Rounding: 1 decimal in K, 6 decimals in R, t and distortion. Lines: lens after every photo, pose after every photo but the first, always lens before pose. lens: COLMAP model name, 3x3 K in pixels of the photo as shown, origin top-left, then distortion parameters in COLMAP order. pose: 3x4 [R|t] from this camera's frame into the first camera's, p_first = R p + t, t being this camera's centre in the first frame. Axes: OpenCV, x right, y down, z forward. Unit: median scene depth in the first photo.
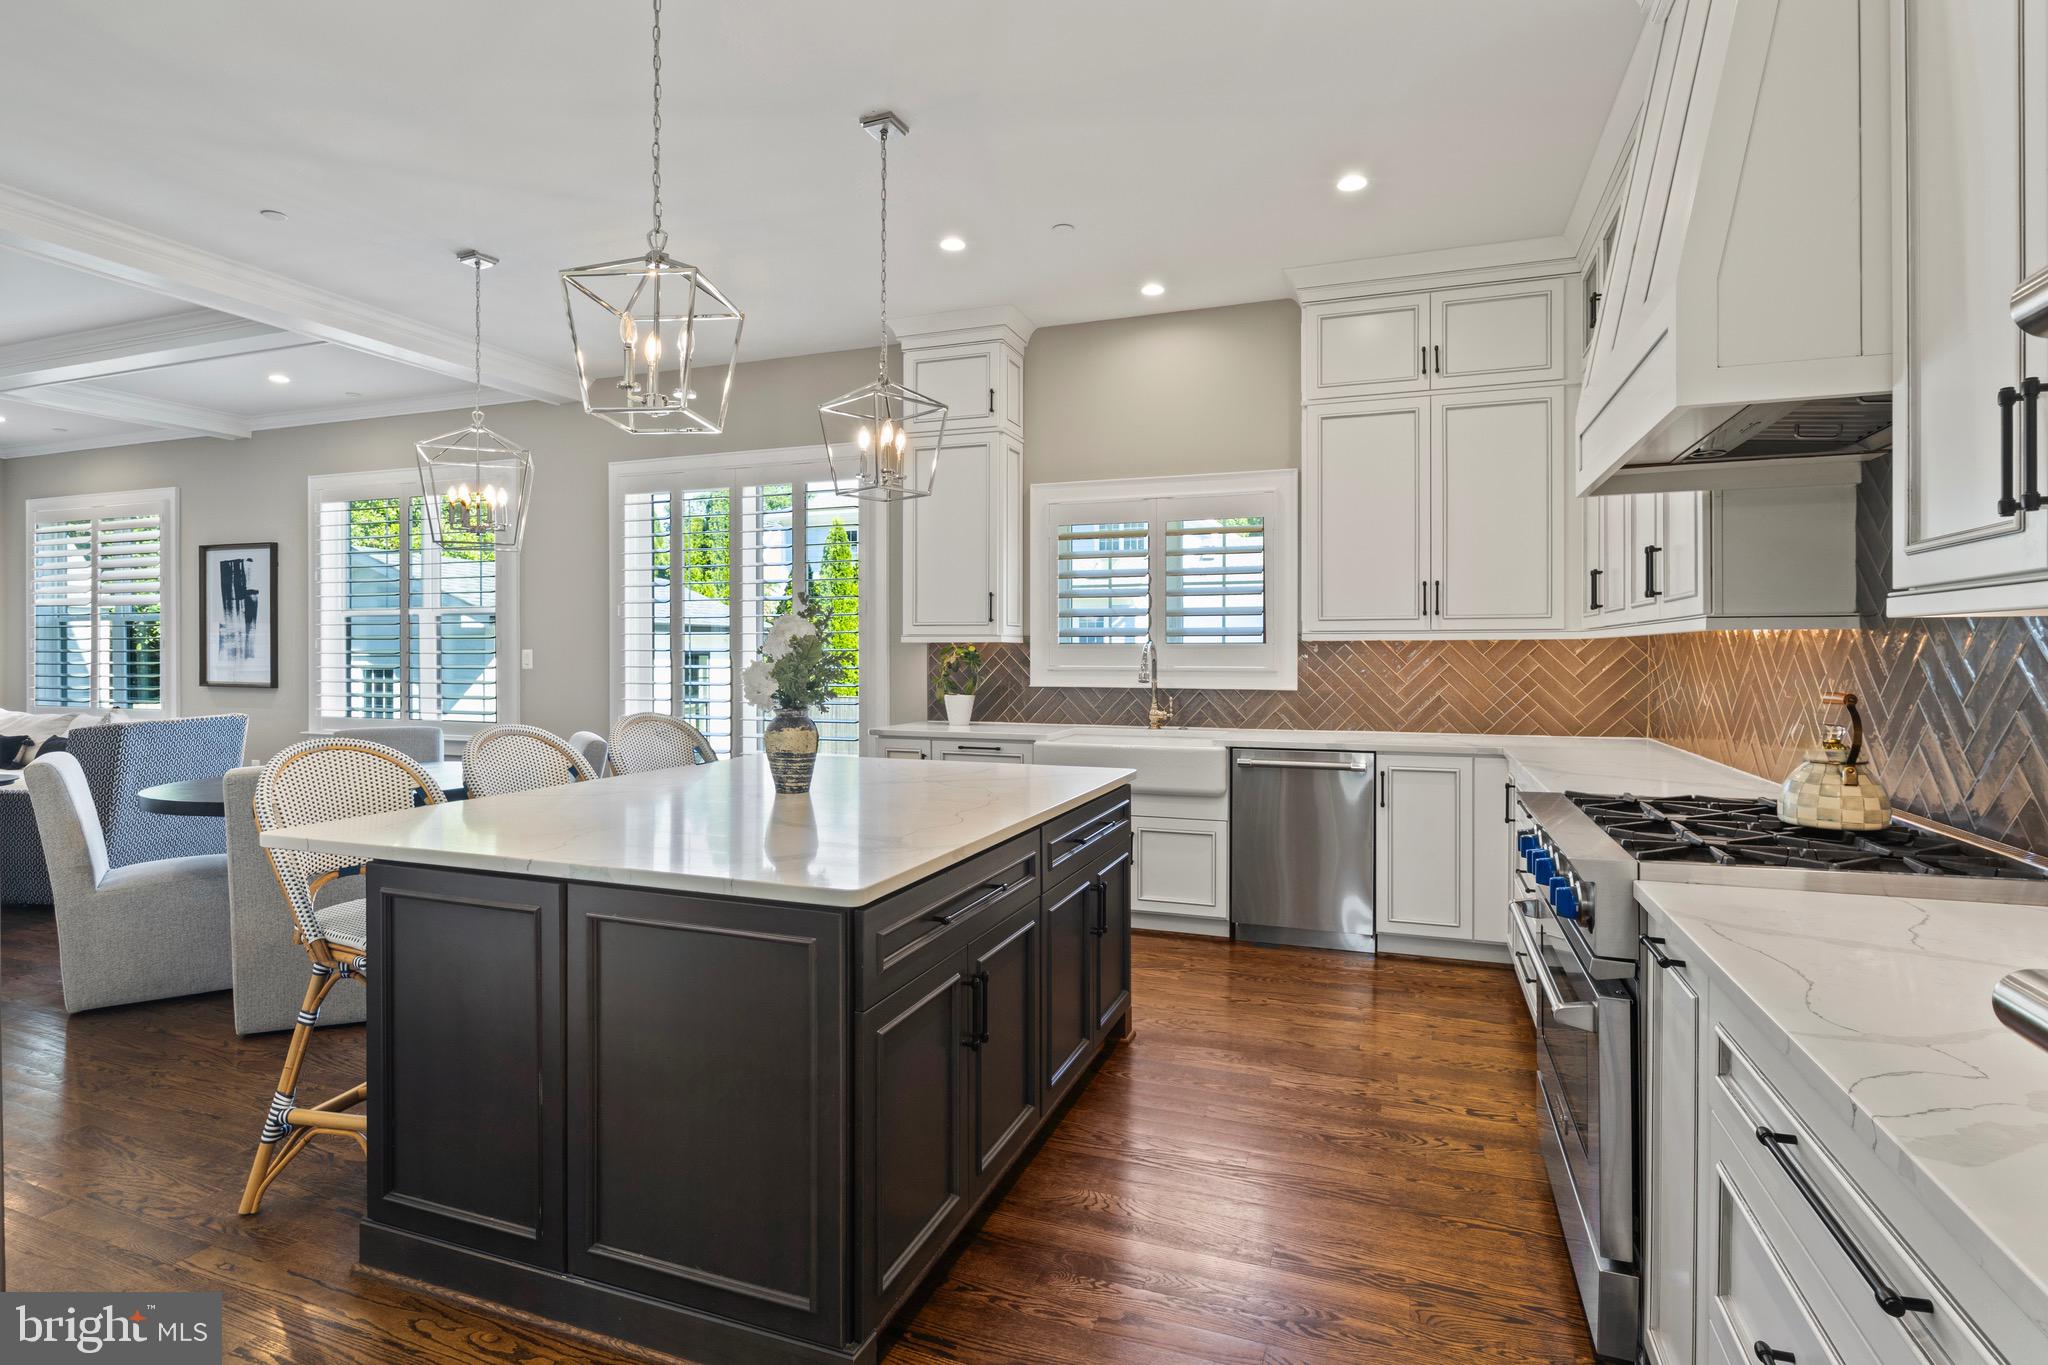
lens RADIAL K [[1030.7, 0, 1020.1], [0, 1030.7, 660.5], [0, 0, 1]] dist [-0.007305, 0.000351]
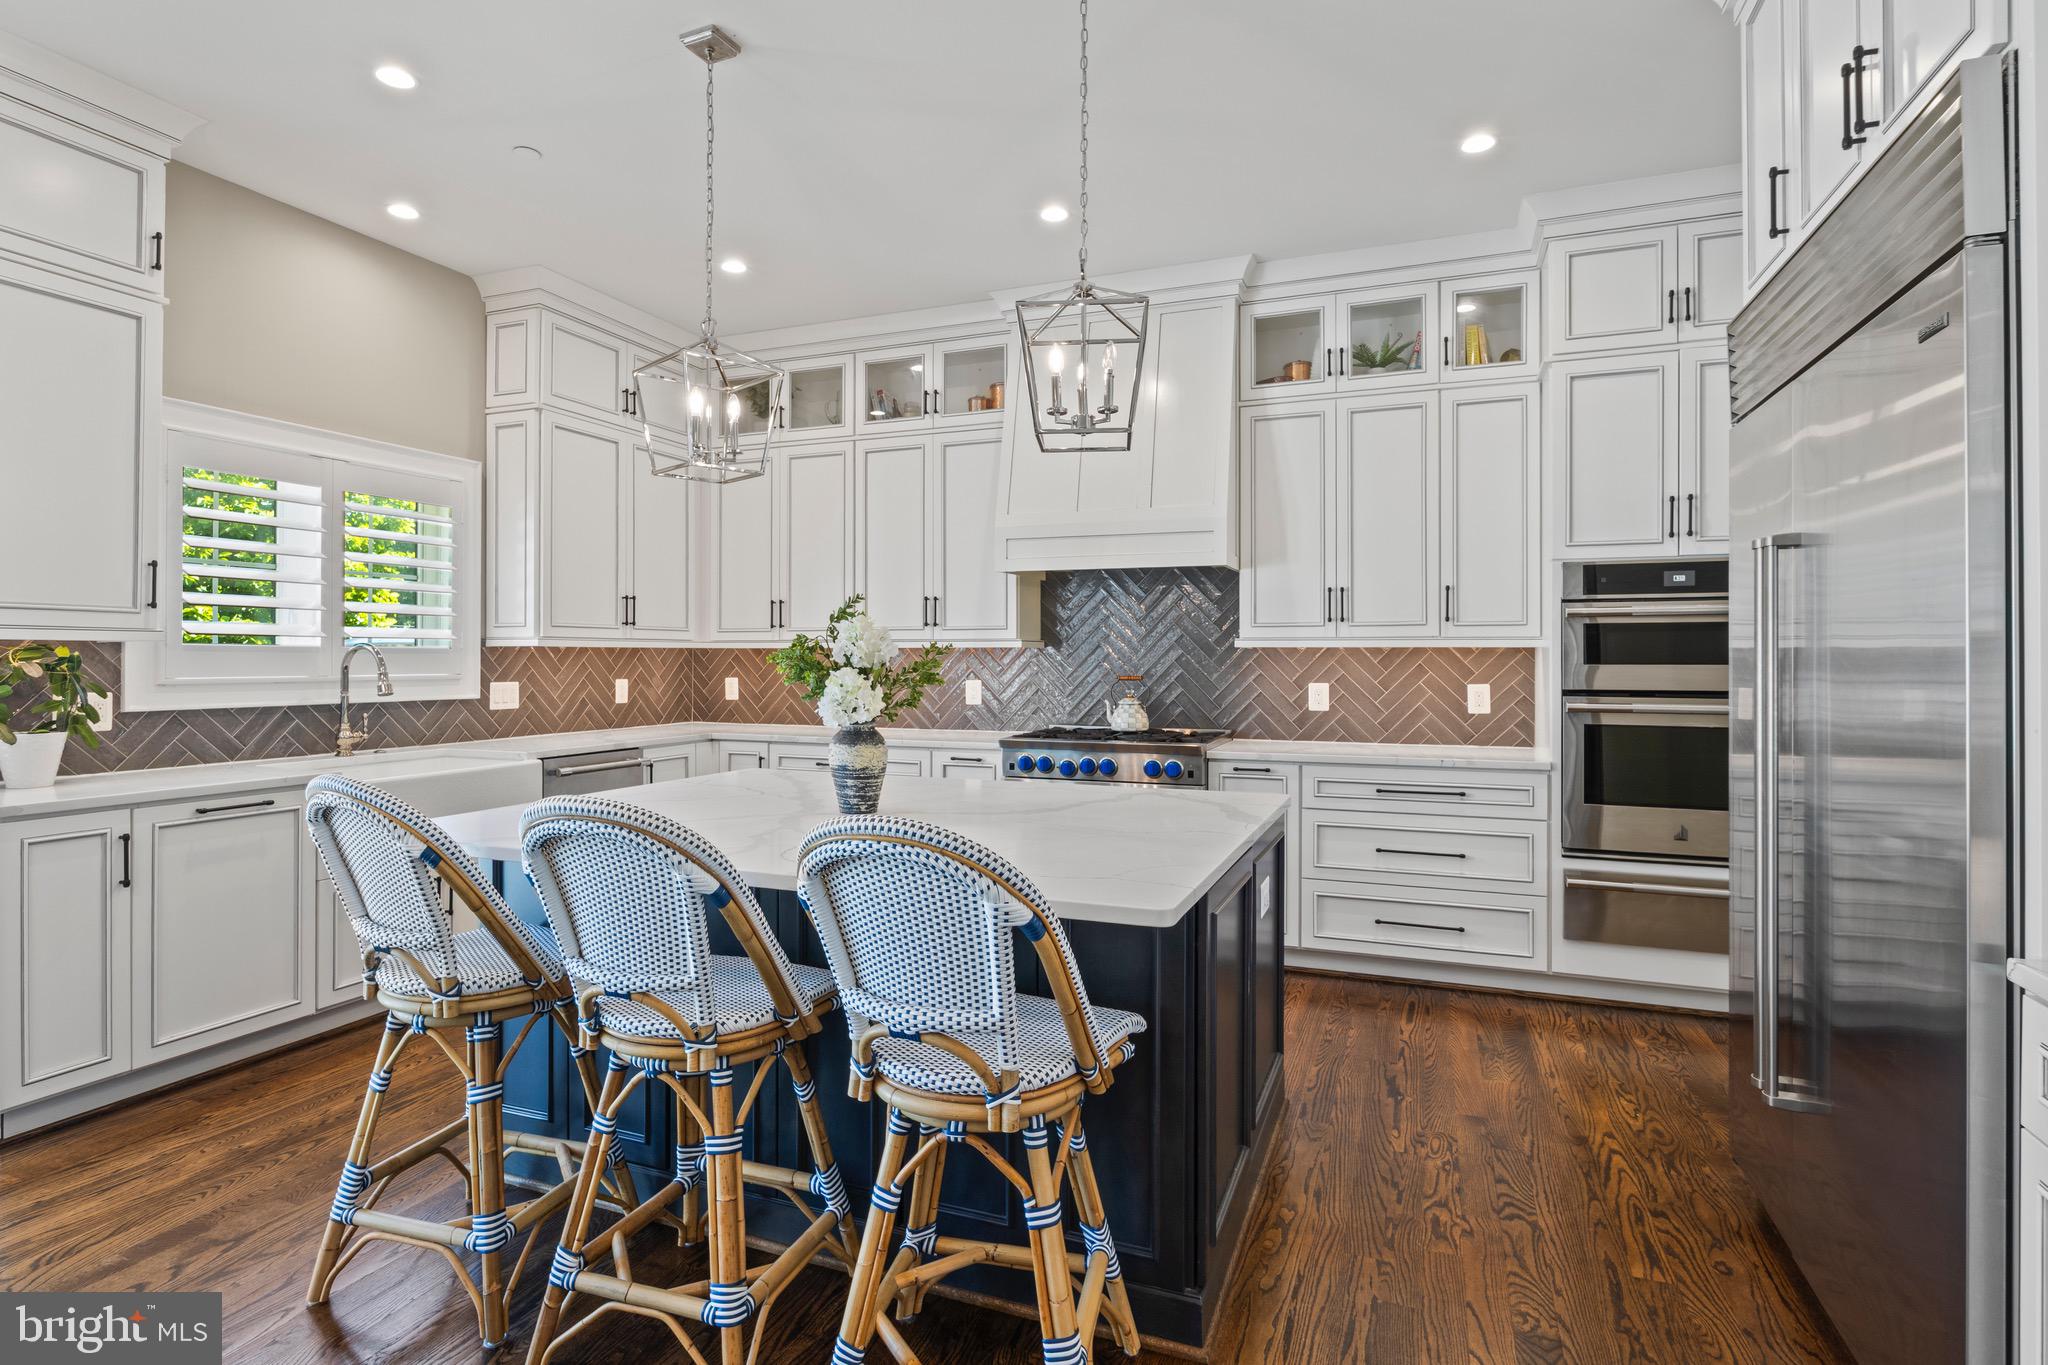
lens RADIAL K [[1035.7, 0, 1019.6], [0, 1035.7, 654.6], [0, 0, 1]] dist [-0.009129, 0.001697]
pose [[0.016661, 0.002422, 0.999858, -0.665606], [0.006179, 0.999978, -0.002525, -0.005403], [-0.999842, 0.006220, 0.016646, 0.495175]]
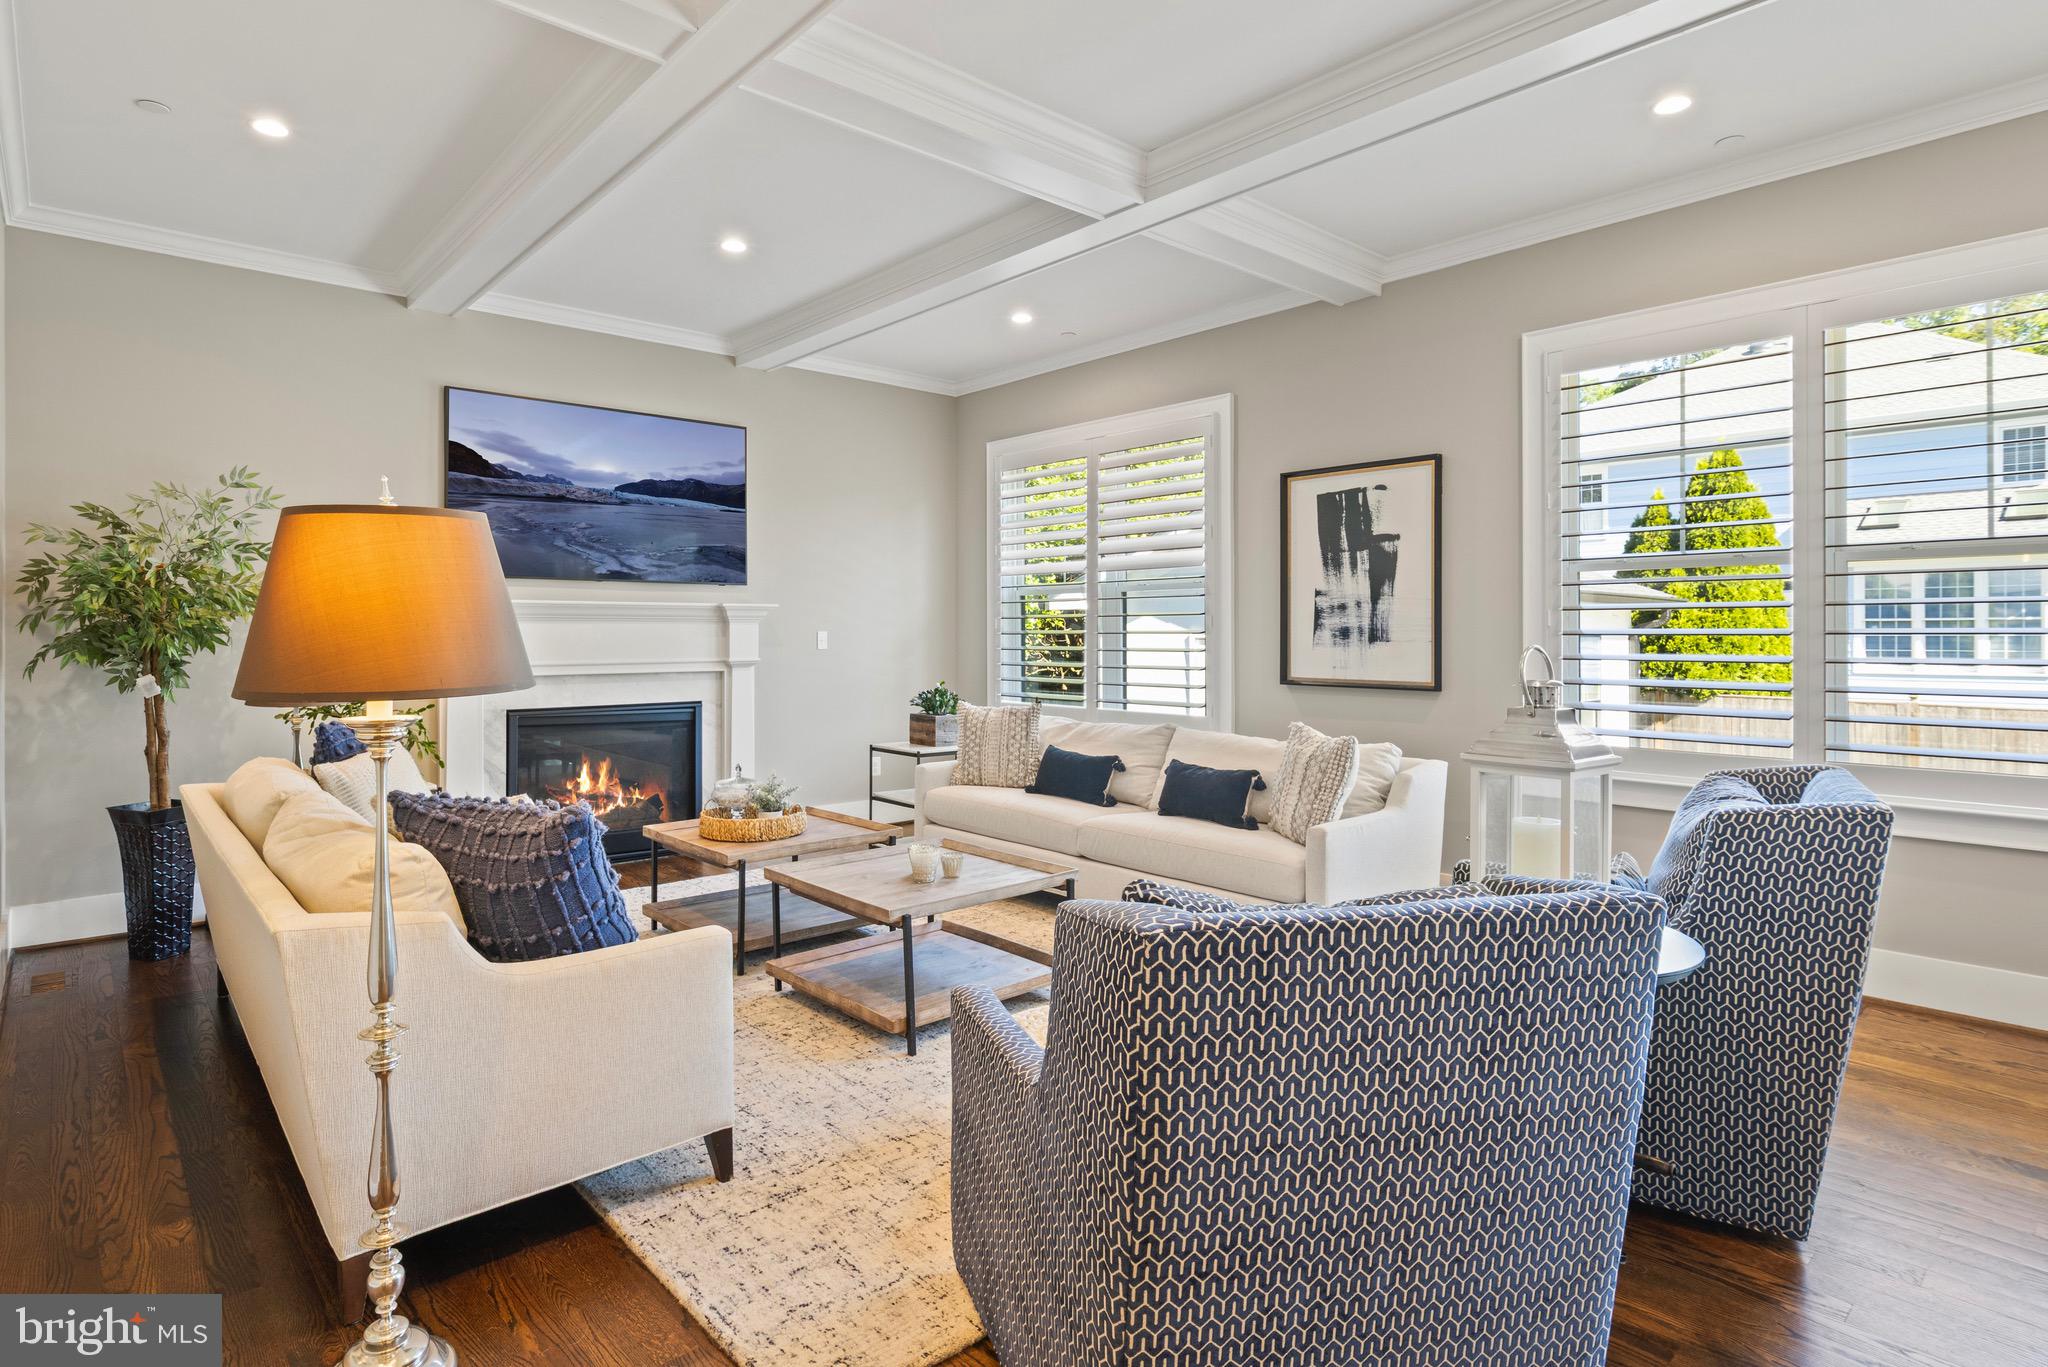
lens RADIAL K [[1060.4, 0, 982.6], [0, 1060.4, 640.8], [0, 0, 1]] dist [-0.016760, -0.000357]
pose [[0.877605, 0.000162, -0.479385, -1.011345], [-0.001044, 0.999998, -0.001572, -0.003029], [0.479384, 0.001880, 0.877603, 0.481066]]
